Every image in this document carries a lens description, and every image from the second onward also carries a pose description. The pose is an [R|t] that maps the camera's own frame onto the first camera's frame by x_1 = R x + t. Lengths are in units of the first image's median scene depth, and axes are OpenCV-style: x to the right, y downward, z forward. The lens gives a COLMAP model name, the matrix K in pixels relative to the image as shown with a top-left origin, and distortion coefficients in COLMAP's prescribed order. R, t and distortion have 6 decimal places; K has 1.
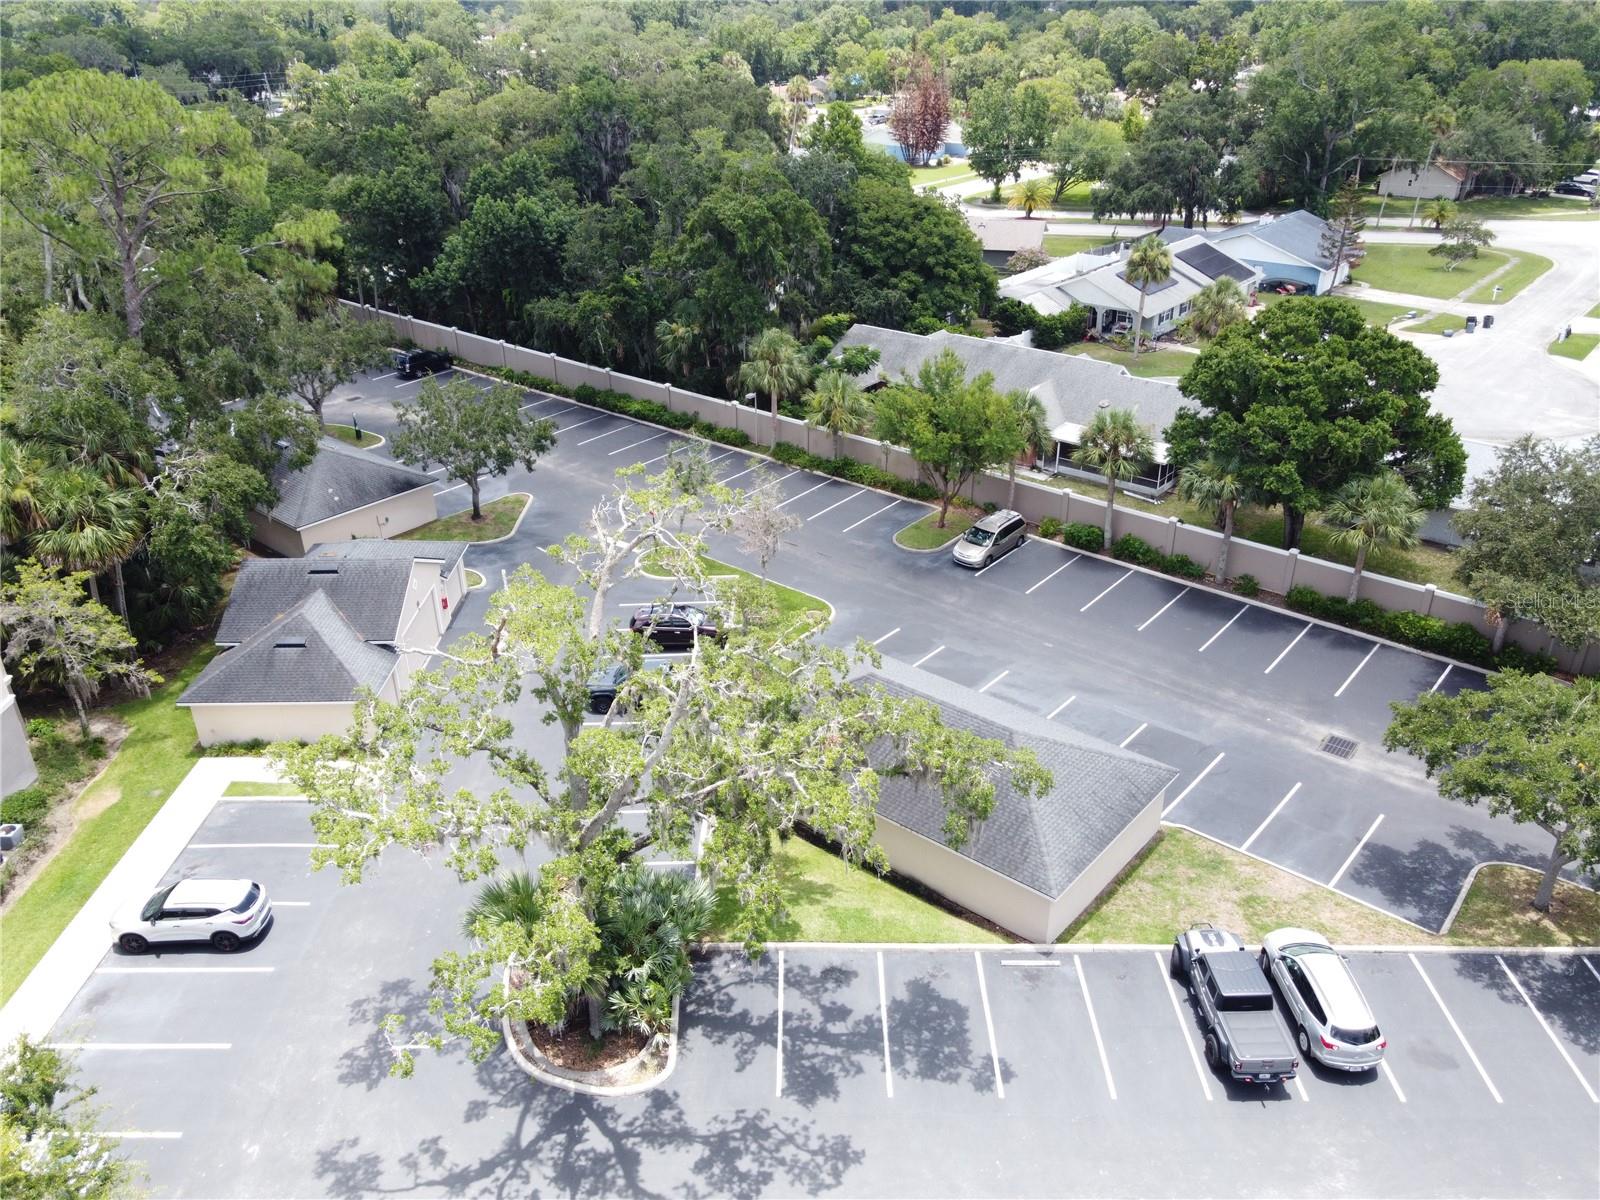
lens RADIAL K [[1220.5, 0, 799.2], [0, 1220.5, 595.3], [0, 0, 1]] dist [-0.000024, 0.042404]
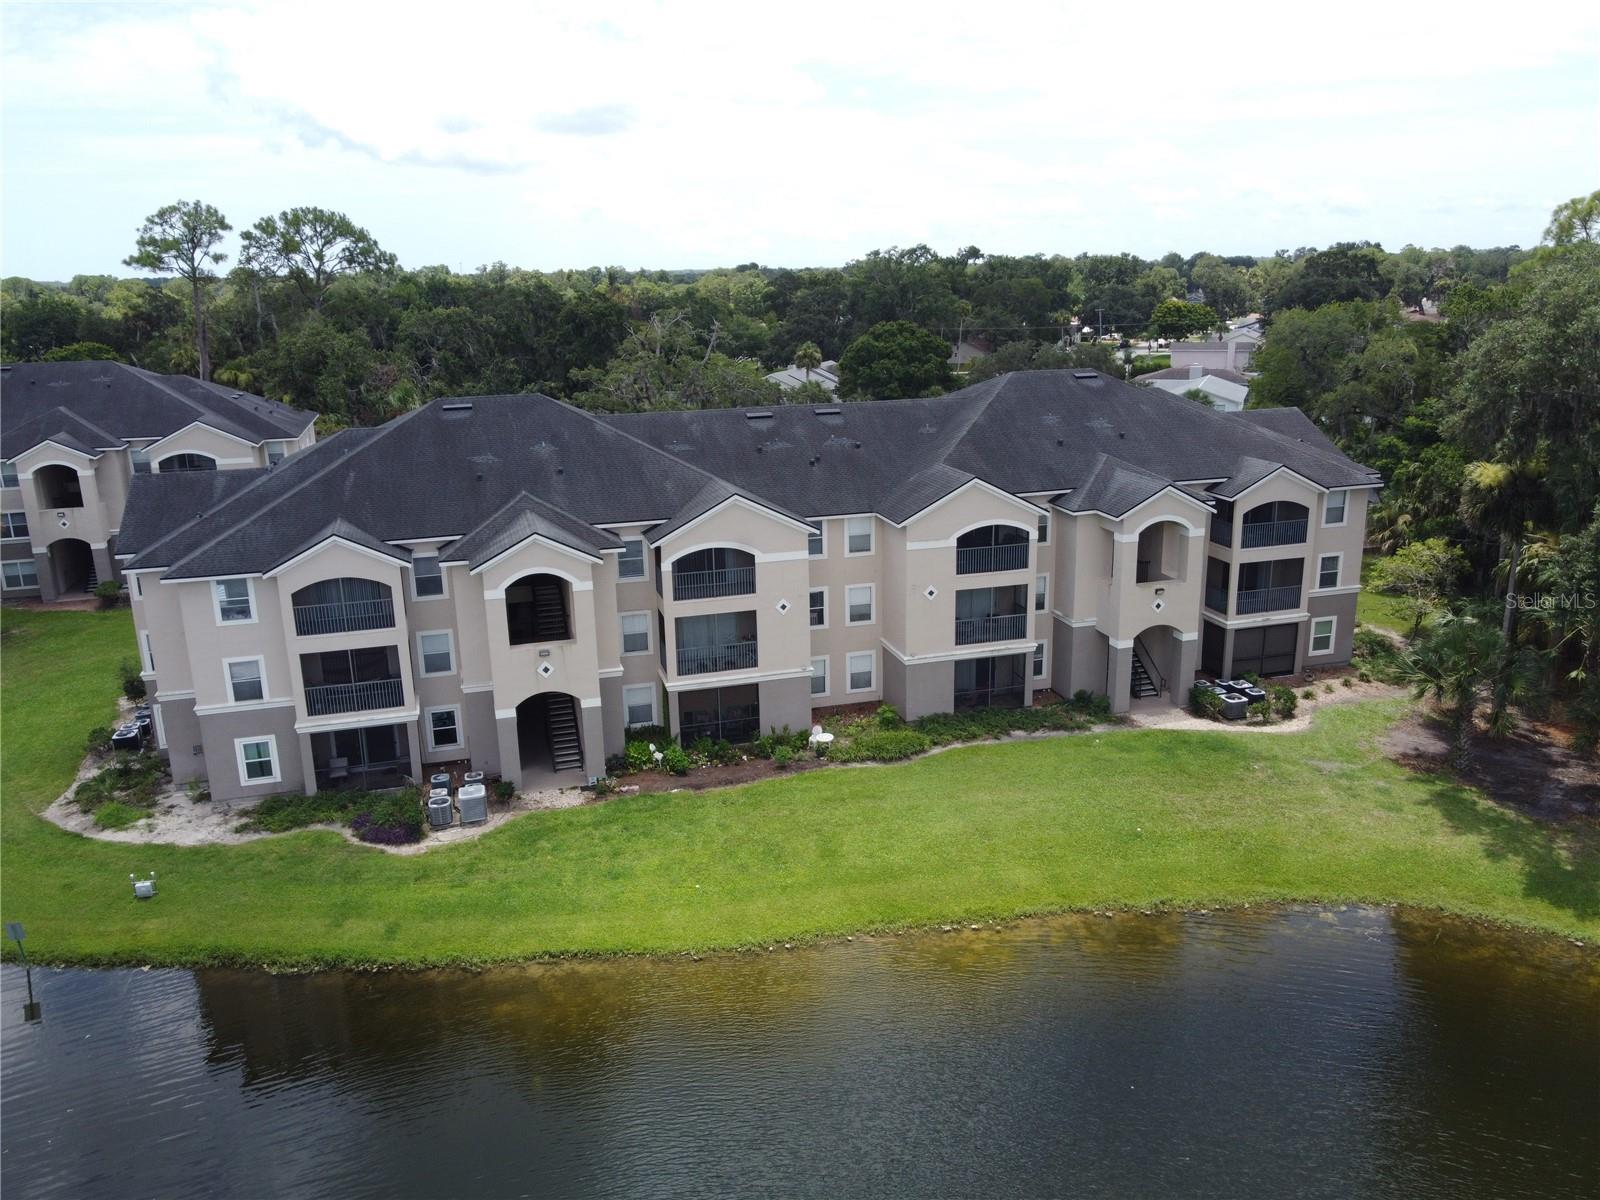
lens RADIAL K [[1220.5, 0, 800.9], [0, 1220.5, 602.6], [0, 0, 1]] dist [-0.000024, 0.042404]
pose [[0.956958, -0.085269, 0.277419, -0.166168], [0.141630, 0.971527, -0.189937, 0.282094], [-0.253324, 0.221052, 0.941787, -0.387158]]
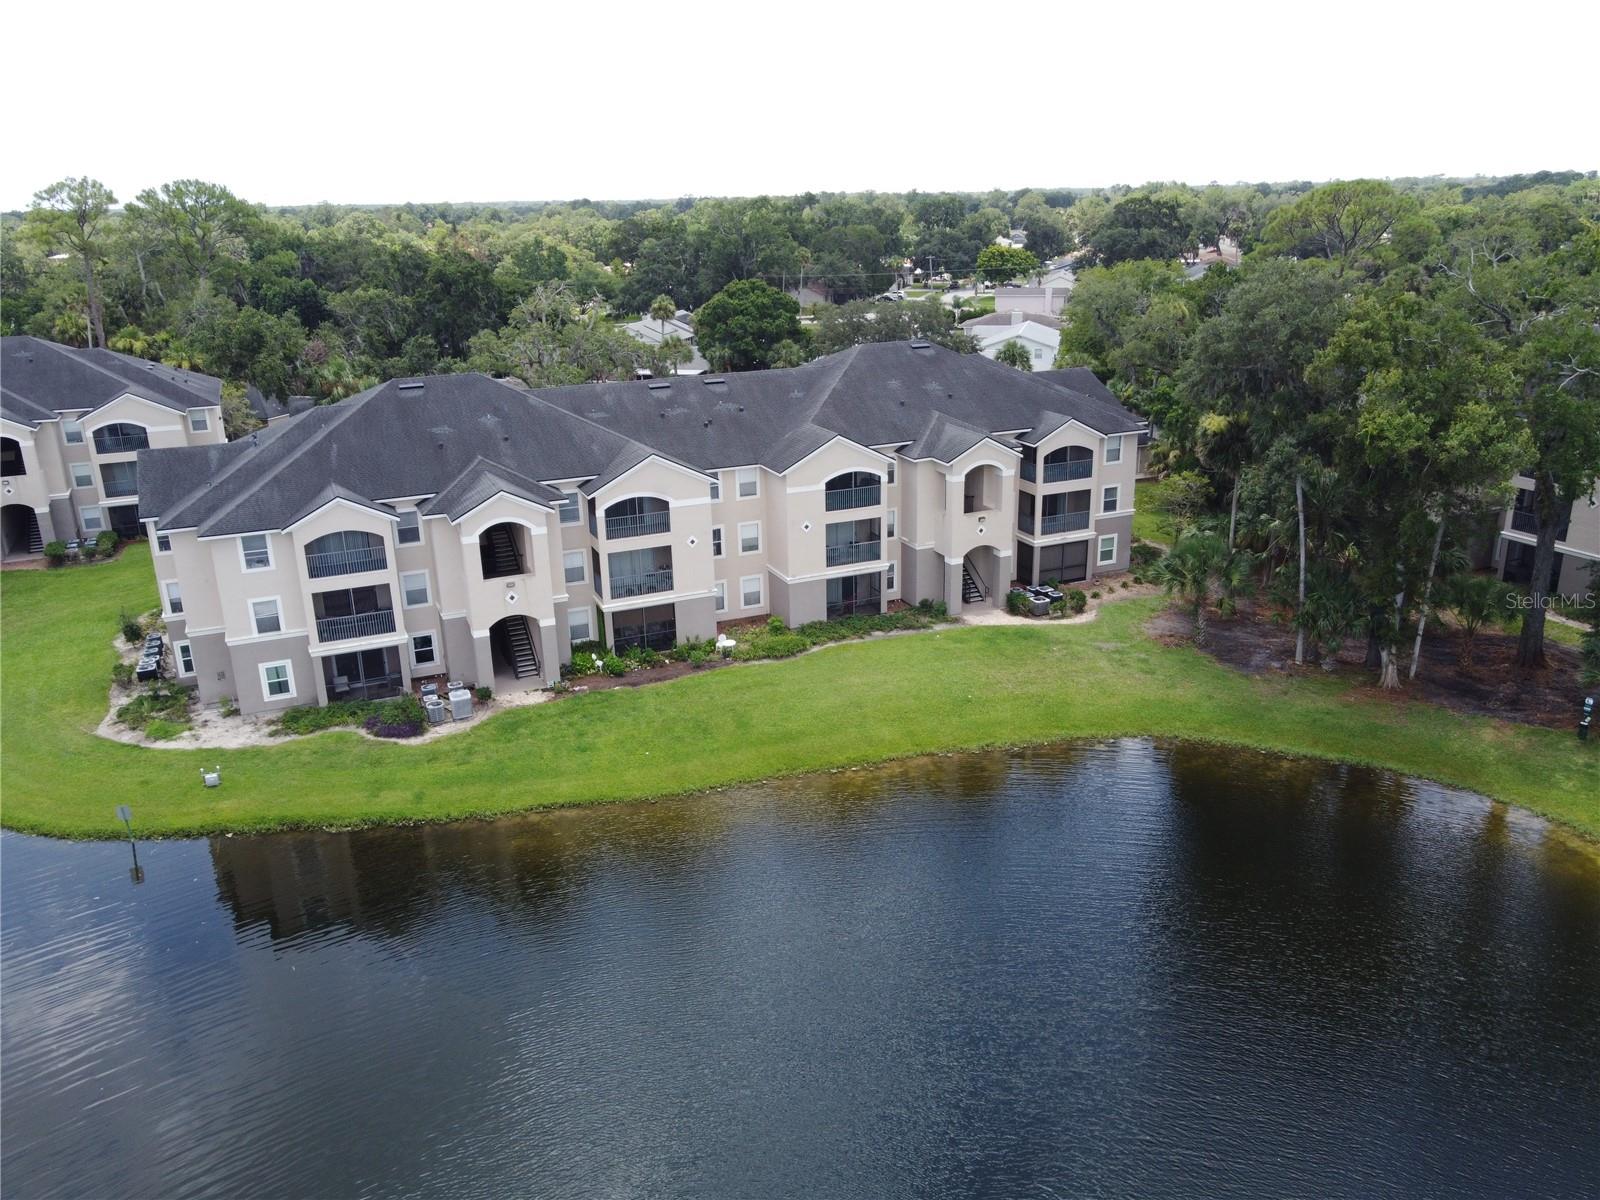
lens RADIAL K [[1220.5, 0, 797.1], [0, 1220.5, 599.6], [0, 0, 1]] dist [-0.000024, 0.042404]
pose [[0.911334, -0.138762, 0.387576, -0.216741], [0.199307, 0.972505, -0.120463, 0.298371], [-0.360204, 0.187029, 0.913933, -0.475580]]
